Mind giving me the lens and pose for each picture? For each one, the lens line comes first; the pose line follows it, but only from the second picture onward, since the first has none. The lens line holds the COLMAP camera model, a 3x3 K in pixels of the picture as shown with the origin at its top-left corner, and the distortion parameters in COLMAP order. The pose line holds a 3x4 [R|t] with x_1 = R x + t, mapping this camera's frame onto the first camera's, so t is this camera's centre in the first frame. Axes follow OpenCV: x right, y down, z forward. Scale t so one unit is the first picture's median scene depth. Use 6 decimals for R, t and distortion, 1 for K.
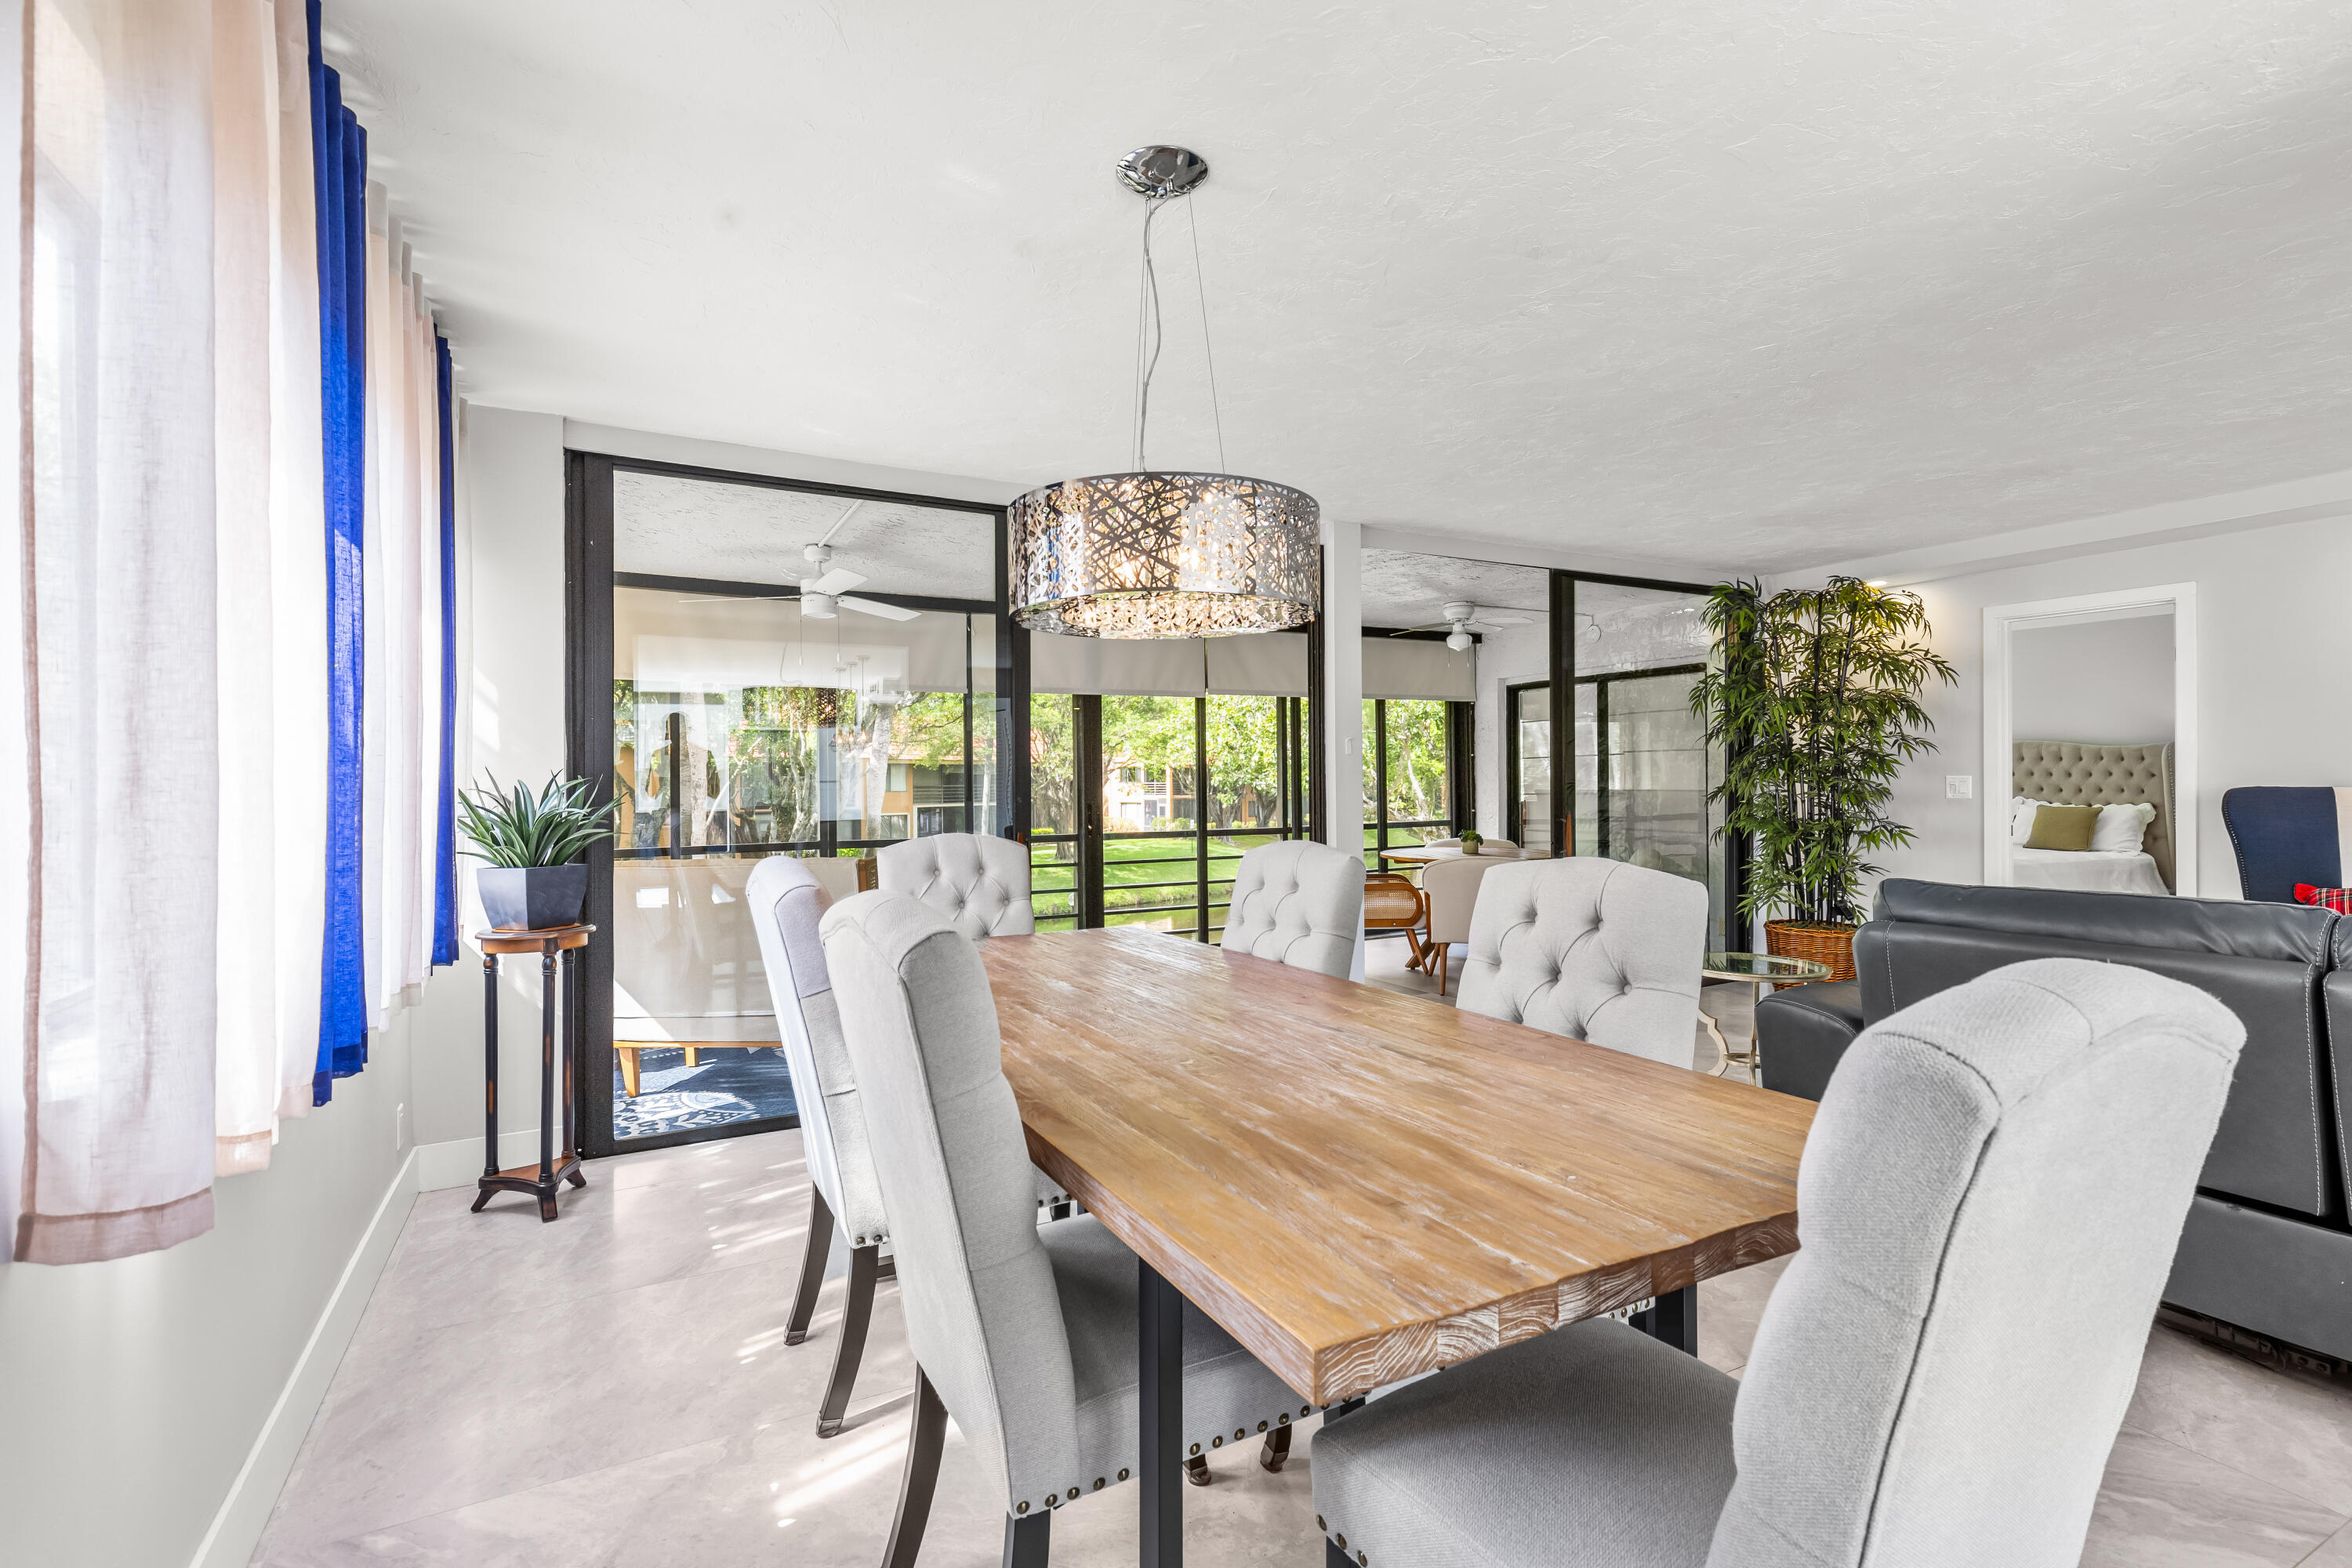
lens RADIAL K [[1079.6, 0, 1182.8], [0, 1079.6, 778.8], [0, 0, 1]] dist [0.011966, -0.003828]
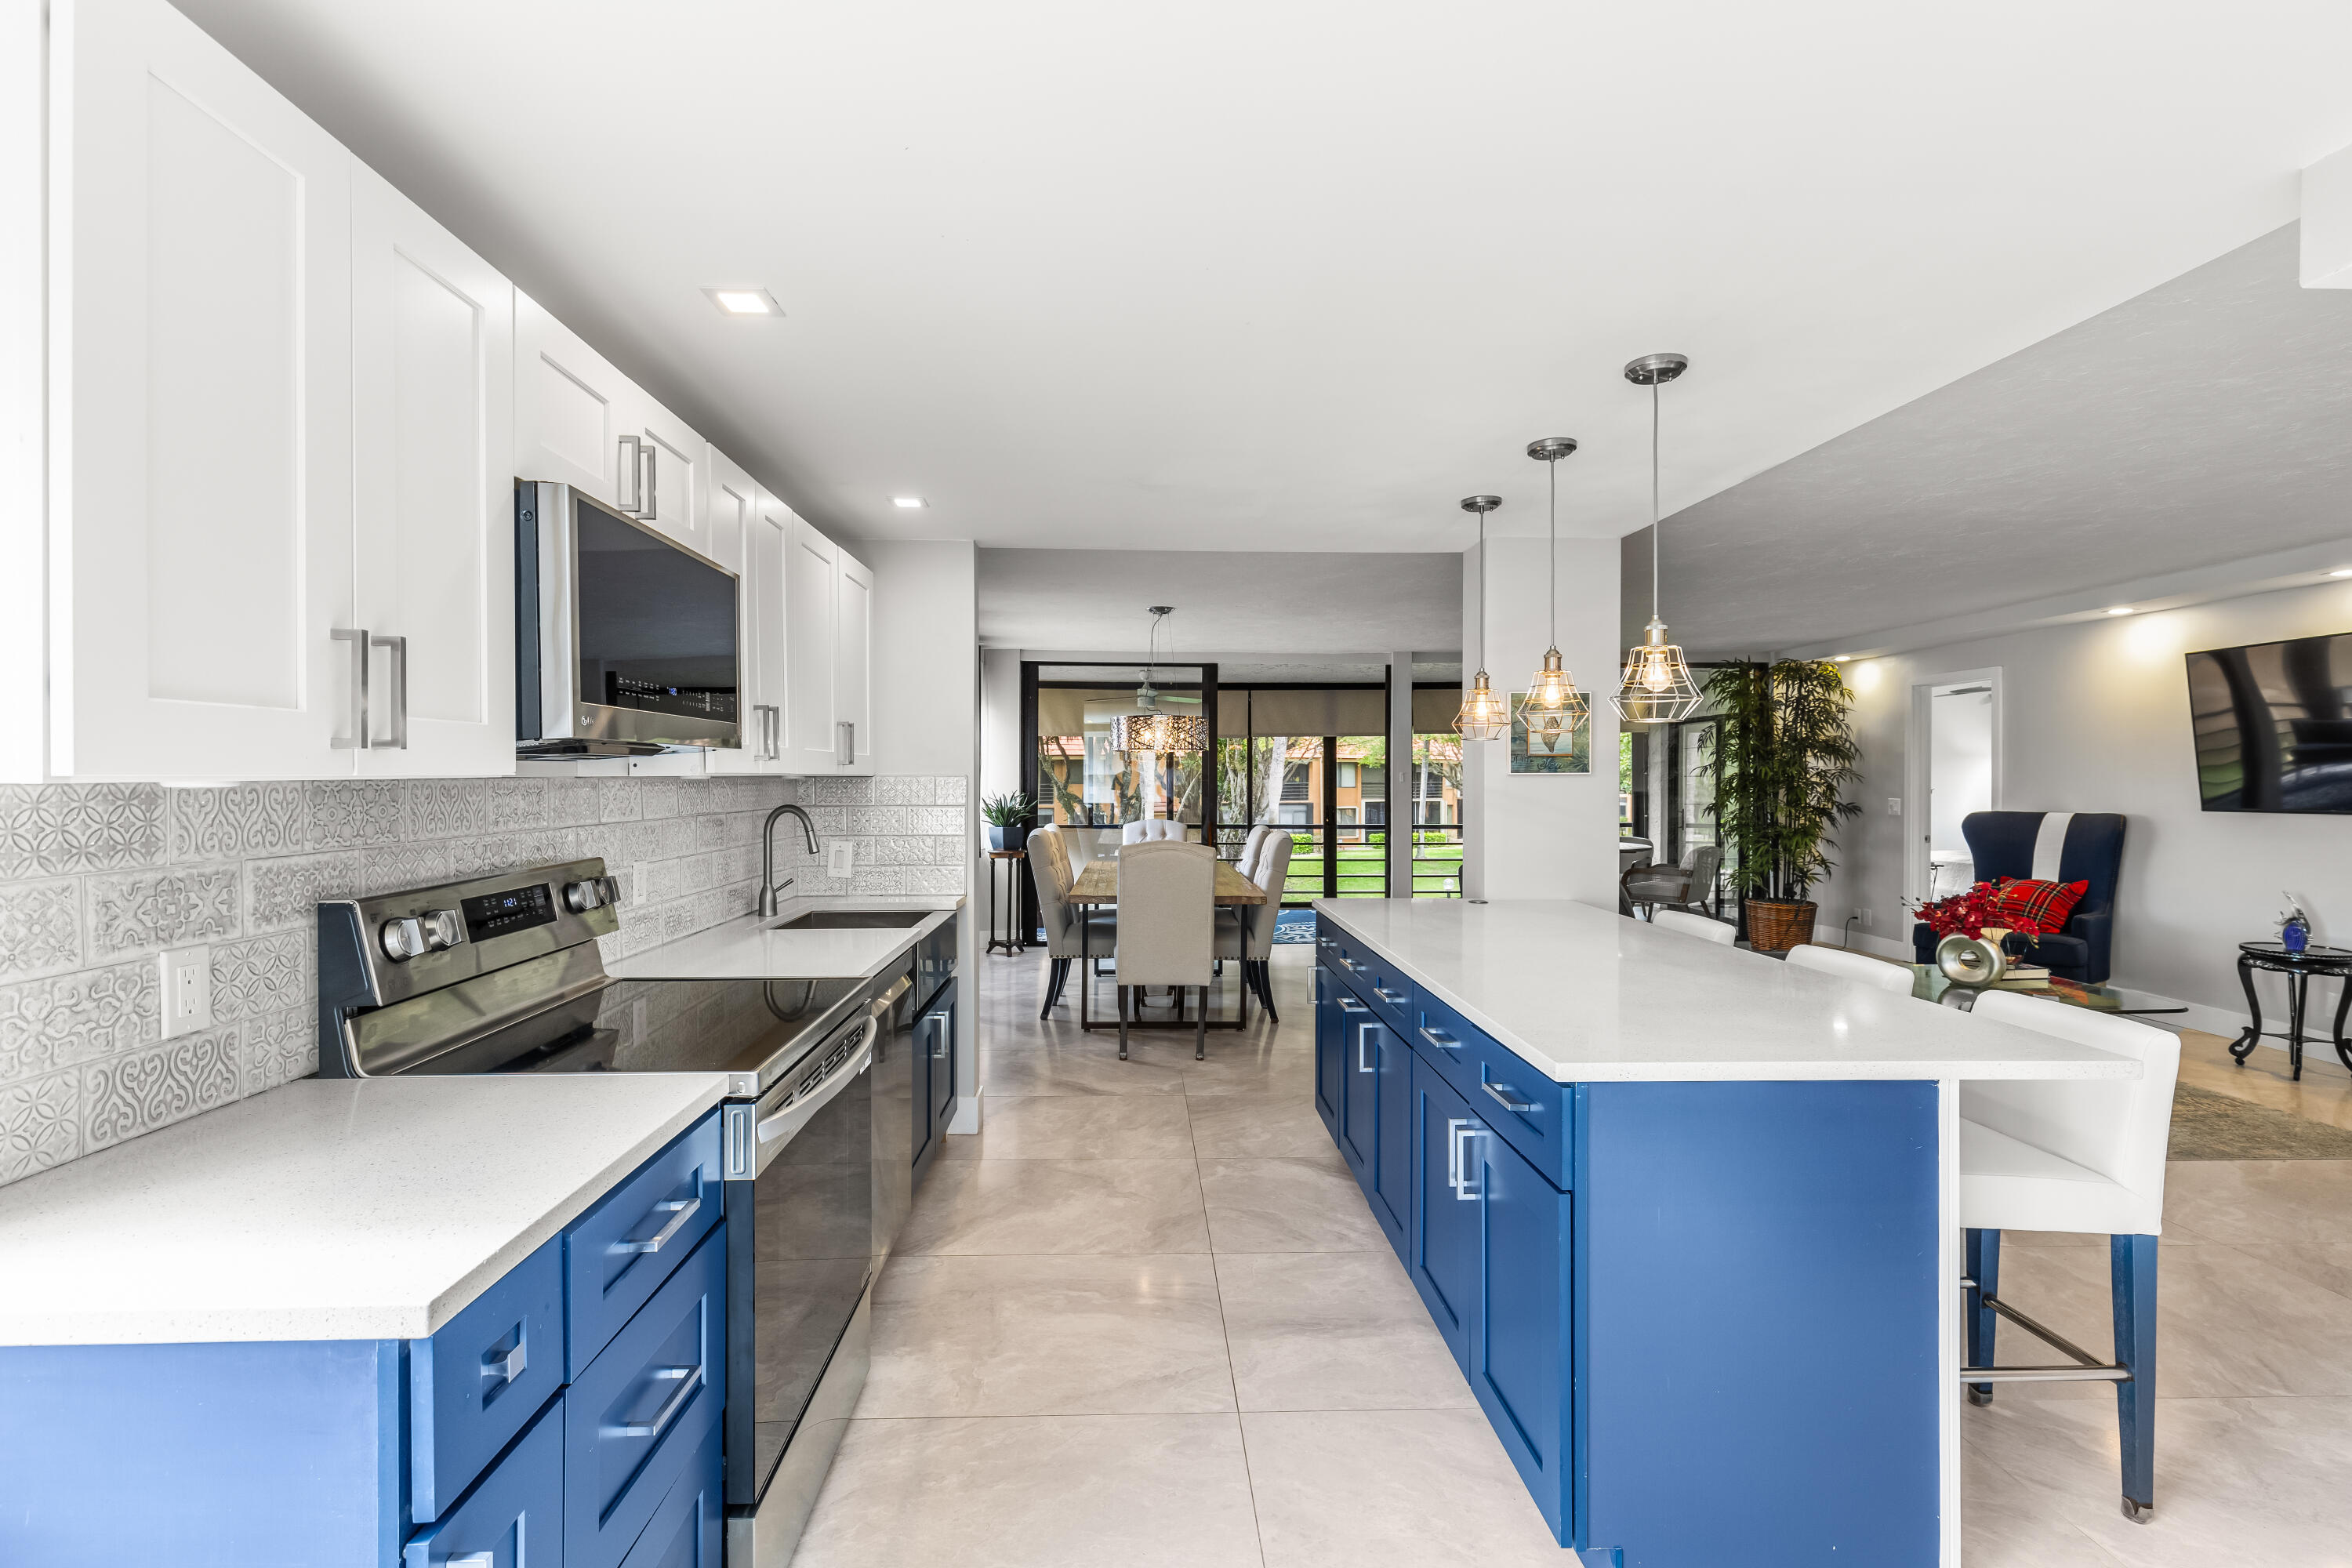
lens RADIAL K [[1079.6, 0, 1174.1], [0, 1079.6, 780.5], [0, 0, 1]] dist [0.011966, -0.003828]
pose [[0.896425, 0.009146, -0.443101, 0.565484], [-0.005802, 0.999944, 0.008903, -0.035222], [0.443158, -0.005410, 0.896427, -0.714945]]
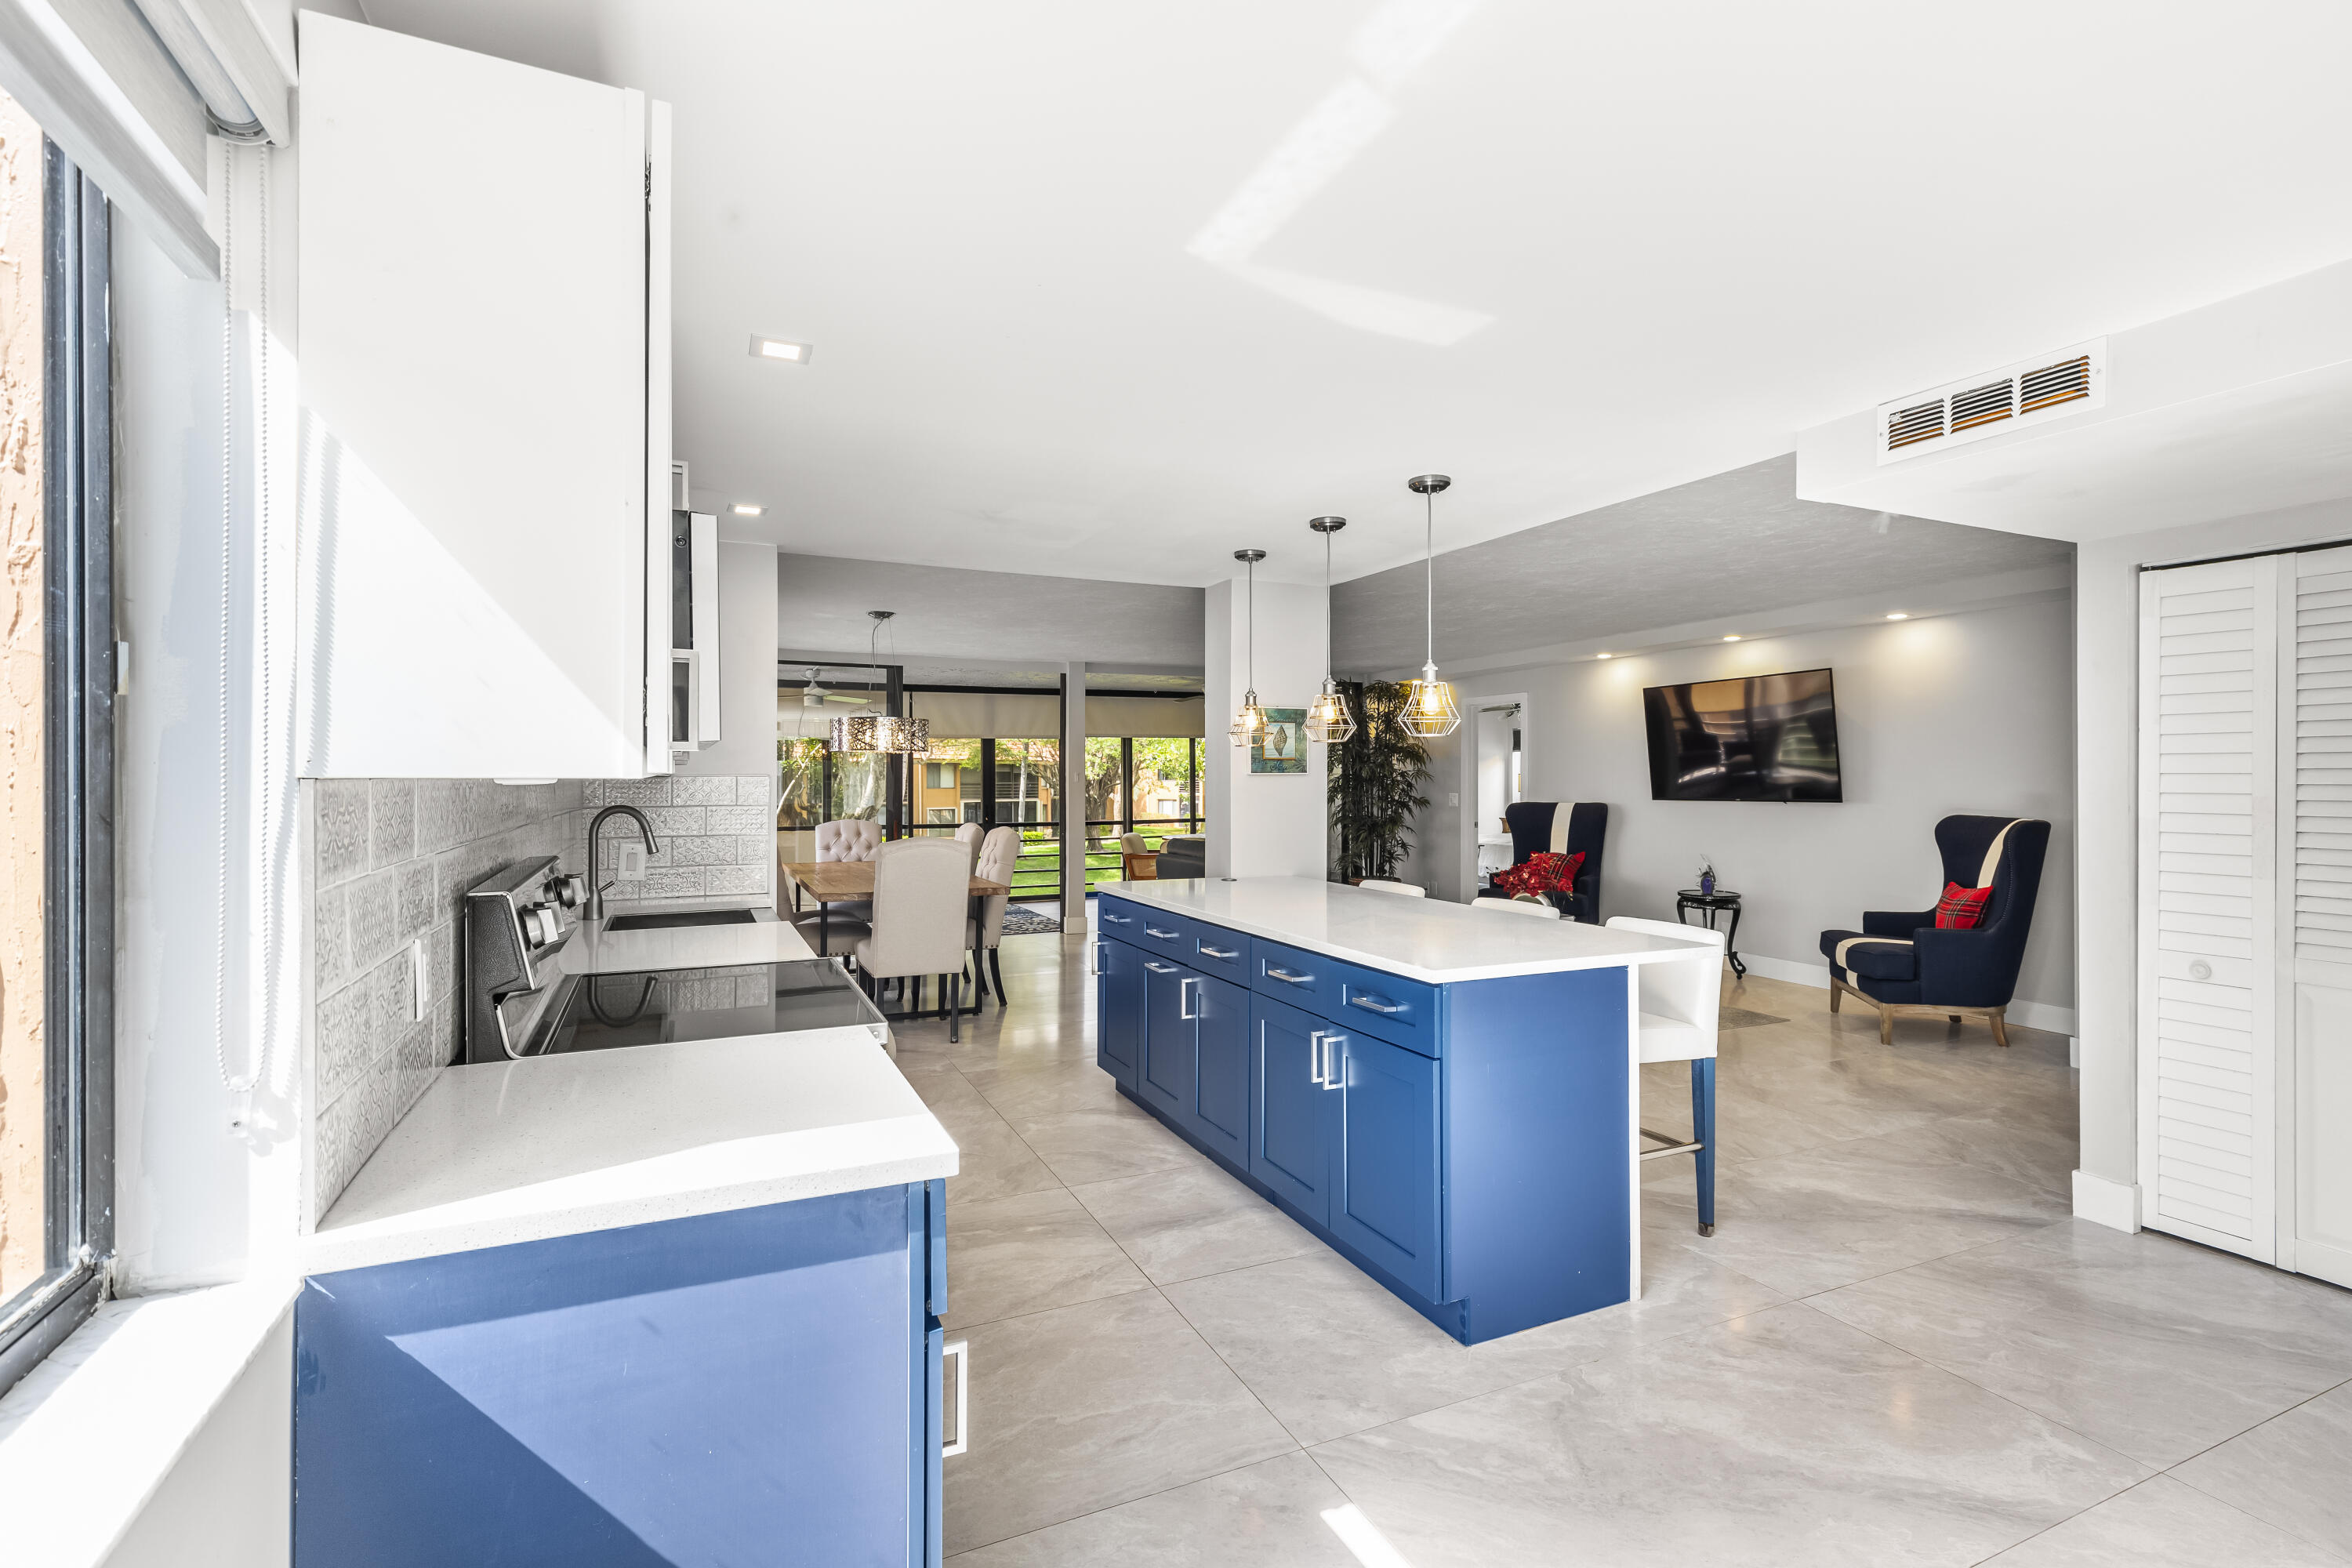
lens RADIAL K [[1079.6, 0, 1188.9], [0, 1079.6, 771.8], [0, 0, 1]] dist [0.011966, -0.003828]
pose [[0.998123, 0.005895, -0.060955, 0.440258], [-0.006031, 0.999980, -0.002052, -0.033862], [0.060942, 0.002415, 0.998138, -0.860304]]
